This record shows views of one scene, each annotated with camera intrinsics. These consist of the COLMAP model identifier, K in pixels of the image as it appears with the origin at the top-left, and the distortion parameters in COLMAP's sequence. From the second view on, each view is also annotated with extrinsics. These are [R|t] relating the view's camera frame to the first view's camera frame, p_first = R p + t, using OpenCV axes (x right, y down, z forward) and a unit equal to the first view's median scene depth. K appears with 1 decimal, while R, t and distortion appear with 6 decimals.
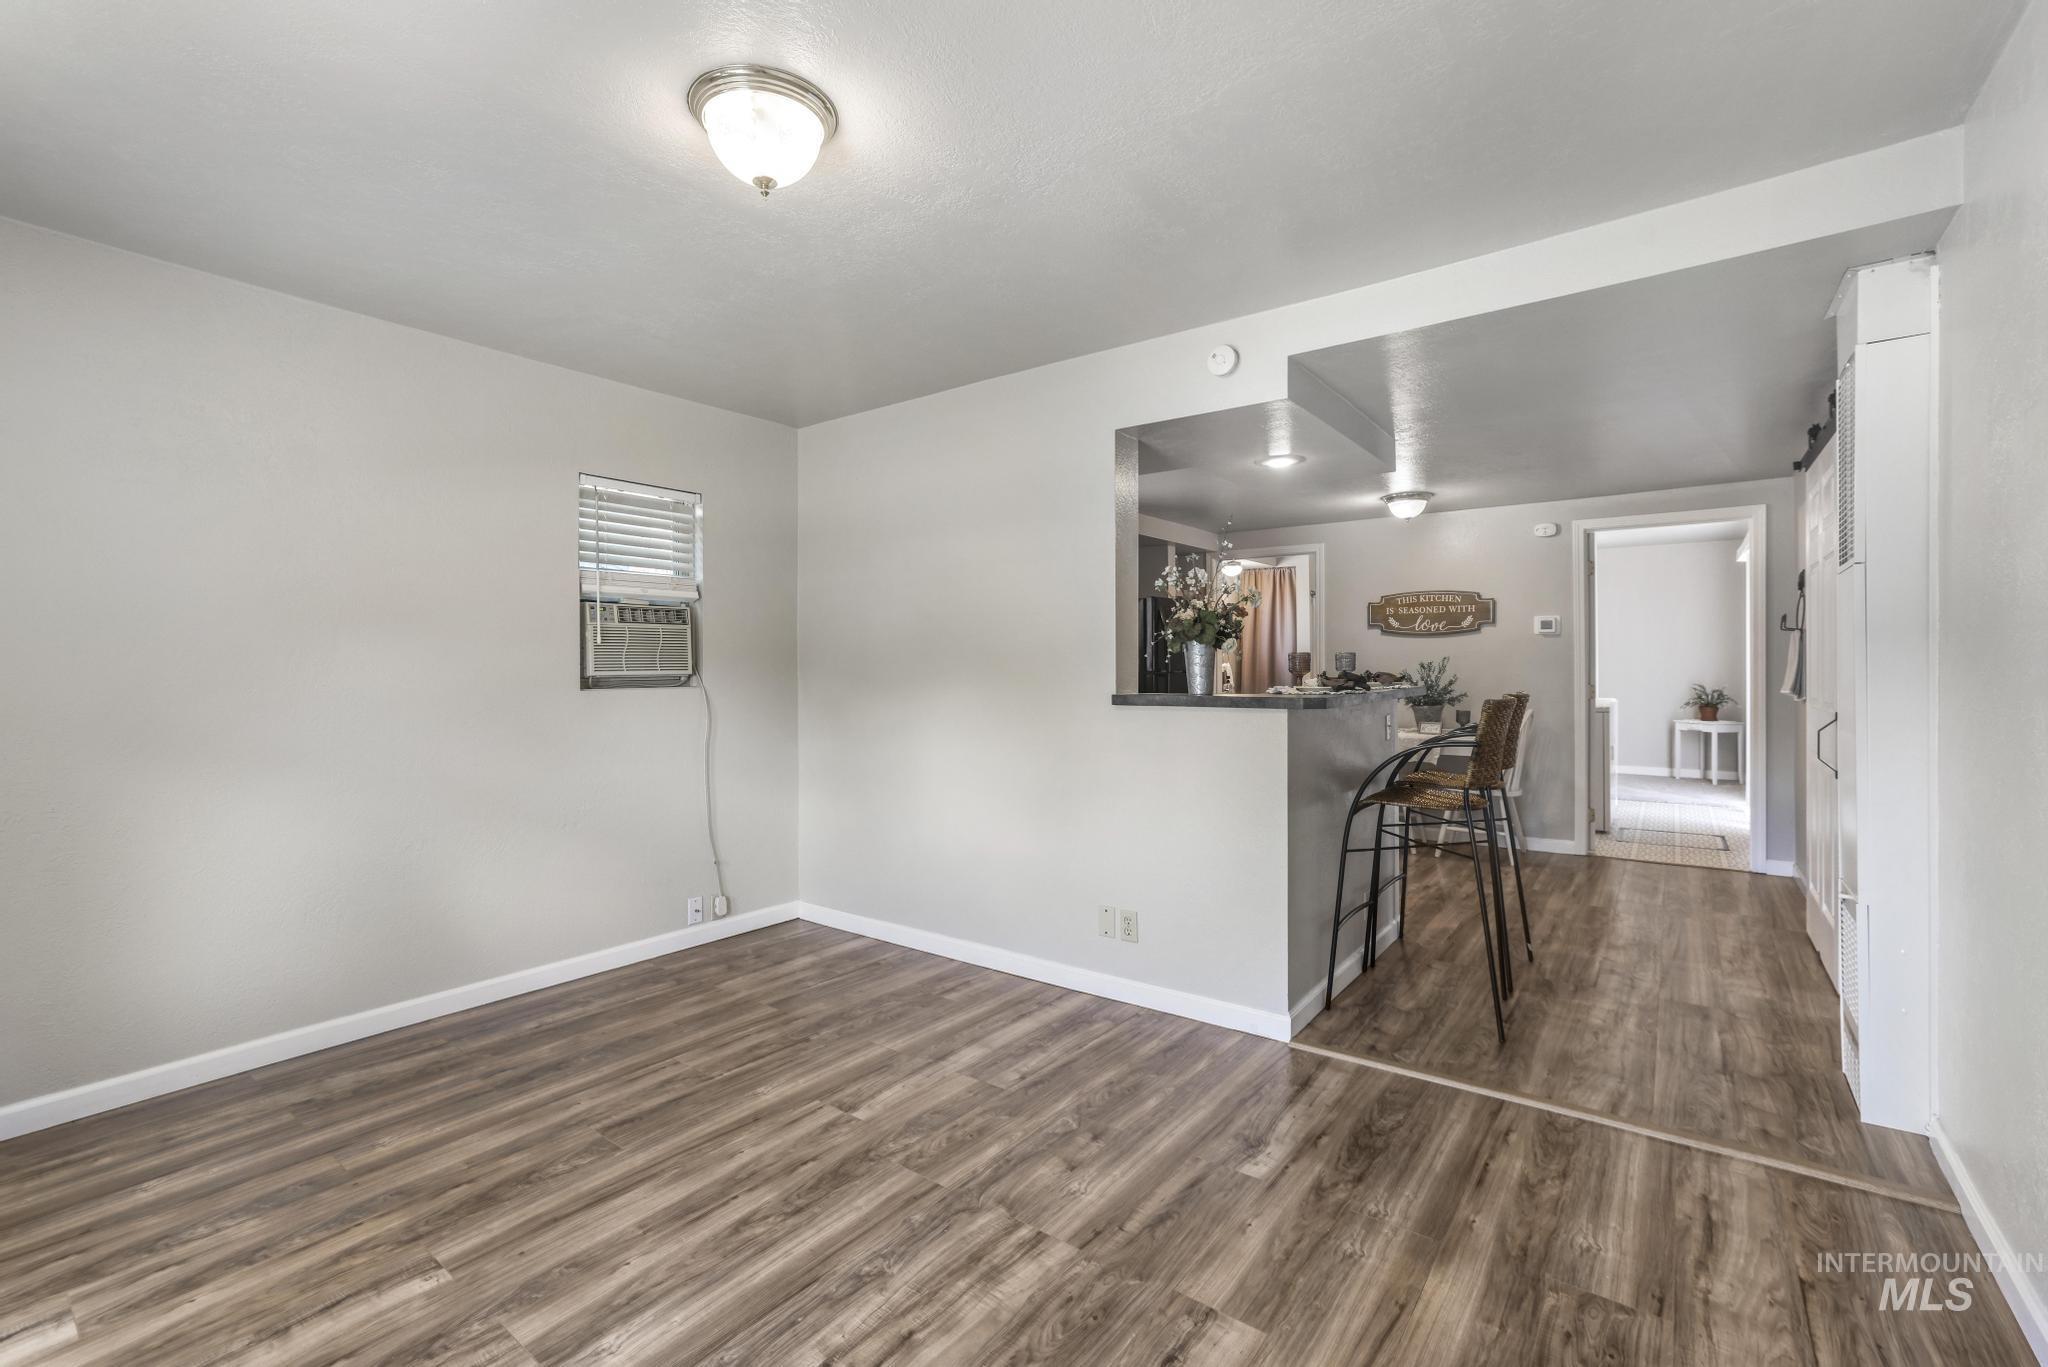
lens RADIAL K [[891.5, 0, 1019.7], [0, 891.5, 669.1], [0, 0, 1]] dist [-0.031457, 0.017519]
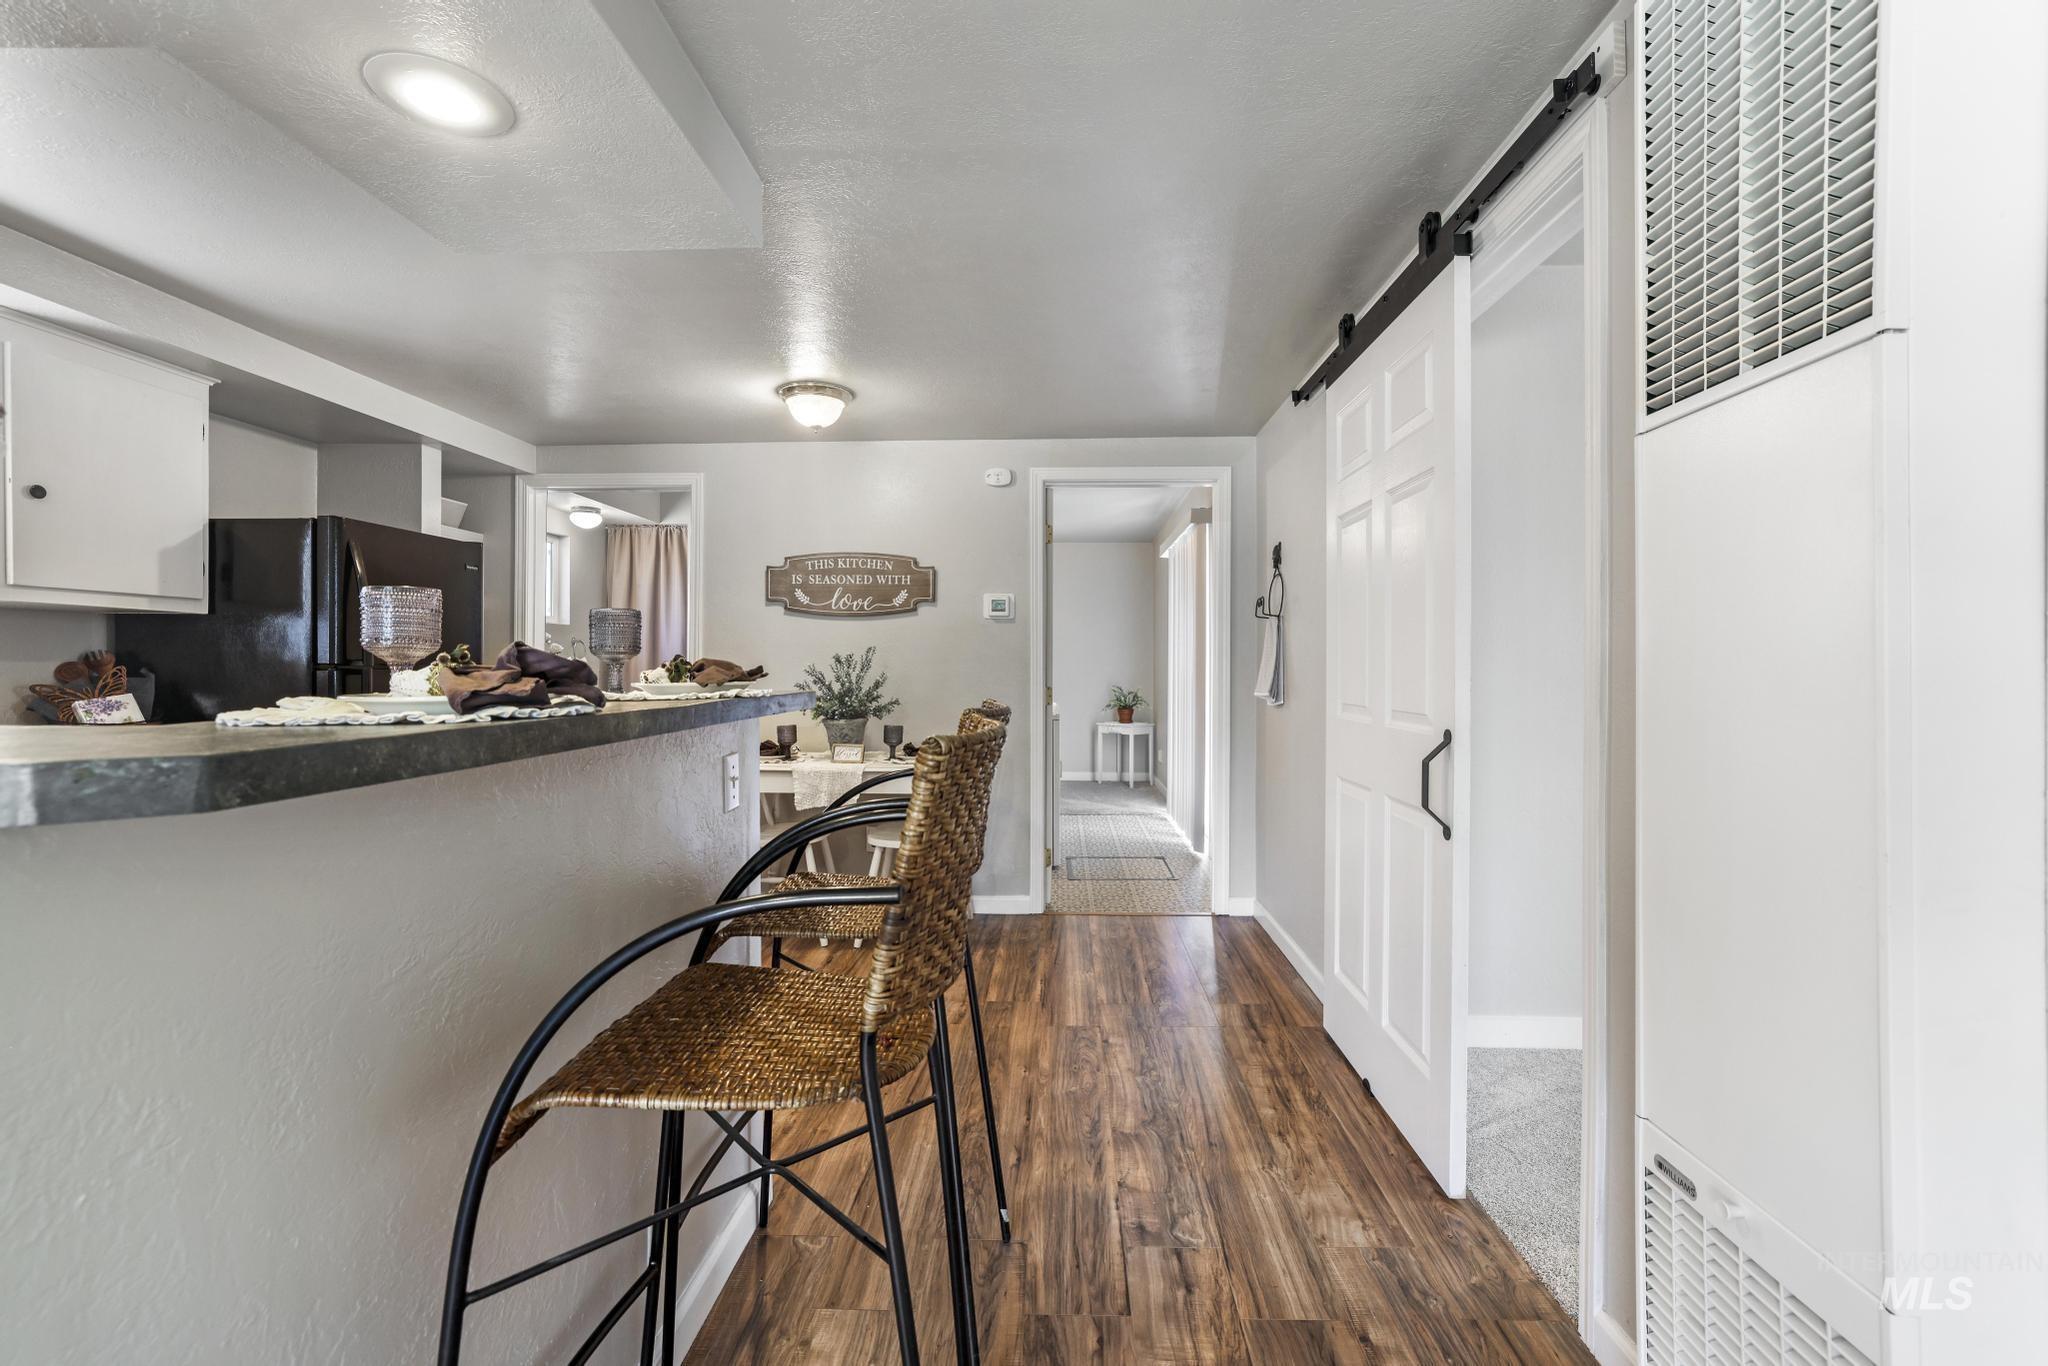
lens RADIAL K [[908.6, 0, 1025.5], [0, 908.6, 670.6], [0, 0, 1]] dist [-0.042442, 0.023296]
pose [[0.826677, 0.005673, 0.562648, 0.184531], [-0.004331, 0.999984, -0.003719, 0.006518], [-0.562660, 0.000638, 0.826688, 0.351986]]
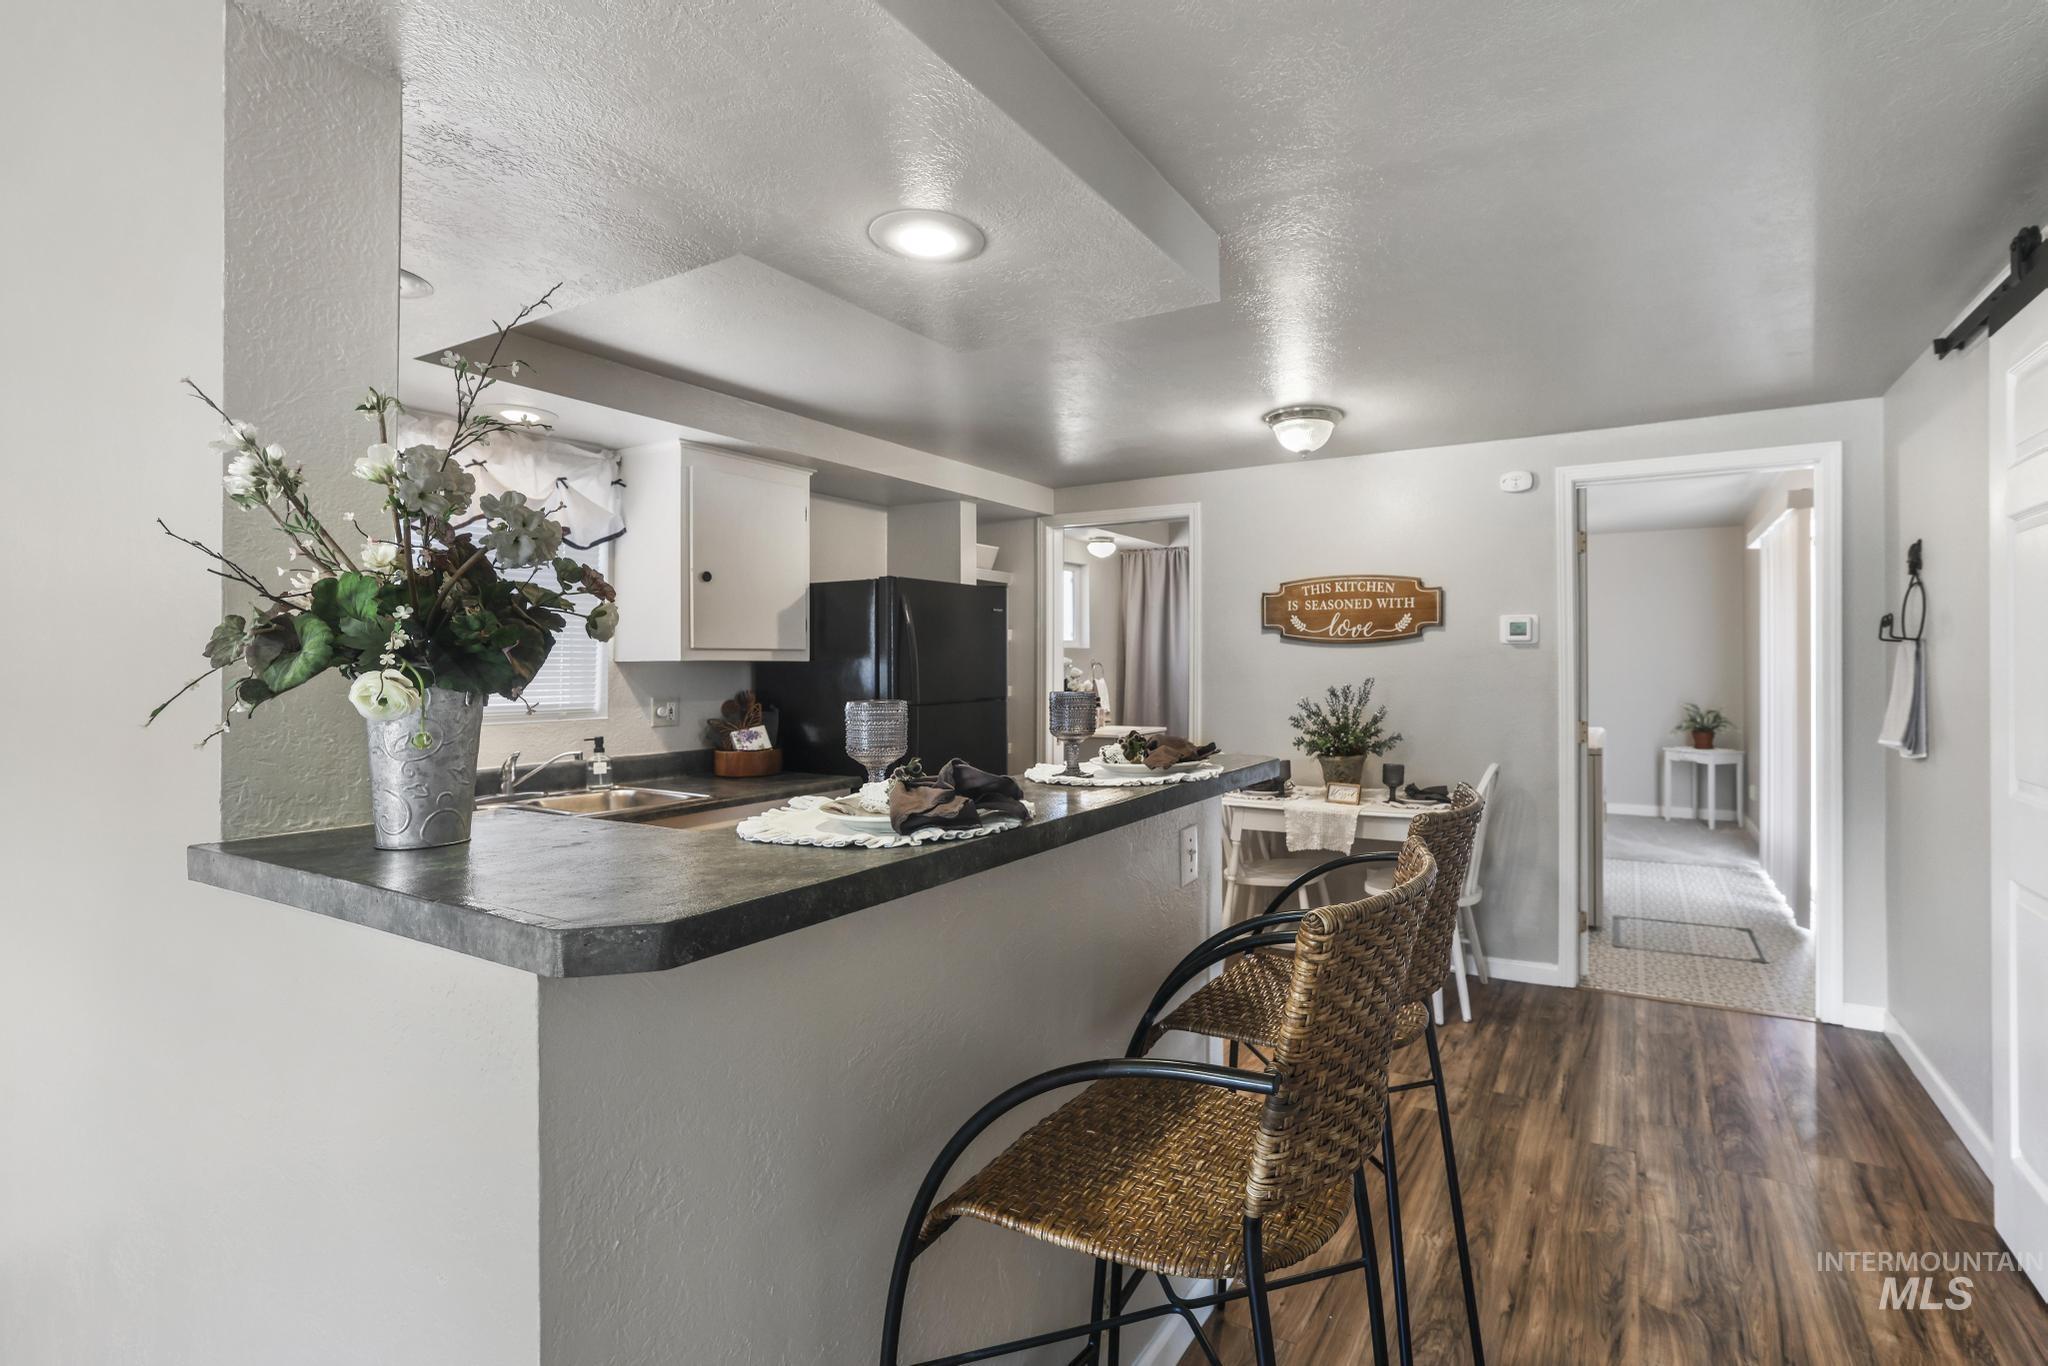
lens RADIAL K [[947.8, 0, 1113.4], [0, 947.8, 668.0], [0, 0, 1]] dist [-0.043048, 0.027096]
pose [[0.991064, 0.001713, 0.133377, 0.207265], [-0.001026, 0.999986, -0.005220, -0.017157], [-0.133384, 0.005037, 0.991052, 0.350730]]
